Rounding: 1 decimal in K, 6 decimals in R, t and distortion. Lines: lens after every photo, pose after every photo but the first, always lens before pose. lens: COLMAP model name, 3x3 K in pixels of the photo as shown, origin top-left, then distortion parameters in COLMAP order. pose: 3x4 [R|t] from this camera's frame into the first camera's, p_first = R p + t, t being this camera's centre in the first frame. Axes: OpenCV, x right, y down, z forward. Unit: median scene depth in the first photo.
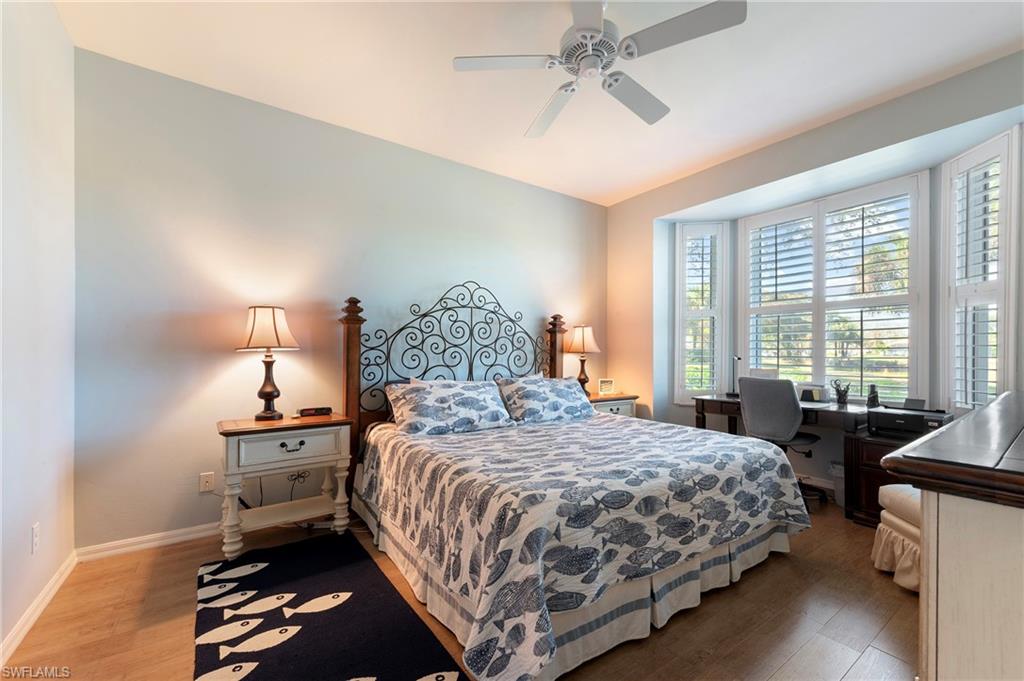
lens RADIAL K [[419.1, 0, 514.4], [0, 419.1, 350.8], [0, 0, 1]] dist [0.011653, -0.000117]
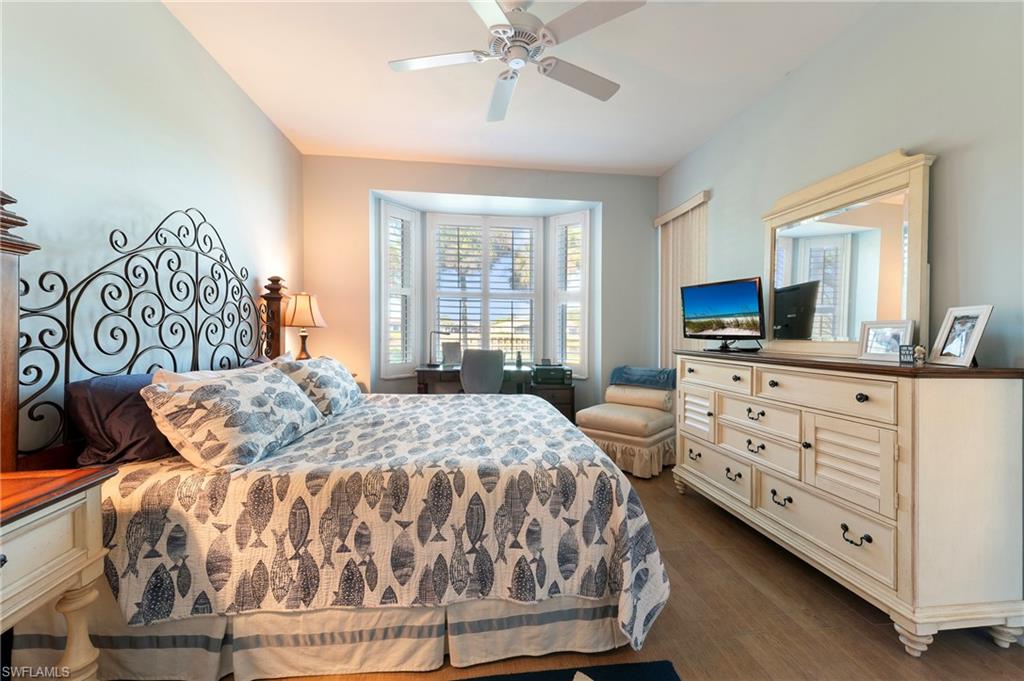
lens RADIAL K [[419.1, 0, 509.4], [0, 419.1, 337.1], [0, 0, 1]] dist [0.011653, -0.000117]
pose [[0.473810, -0.007232, 0.880597, -0.475392], [-0.016172, 0.999726, 0.016912, 0.004941], [-0.880478, -0.022254, 0.473564, 0.329129]]
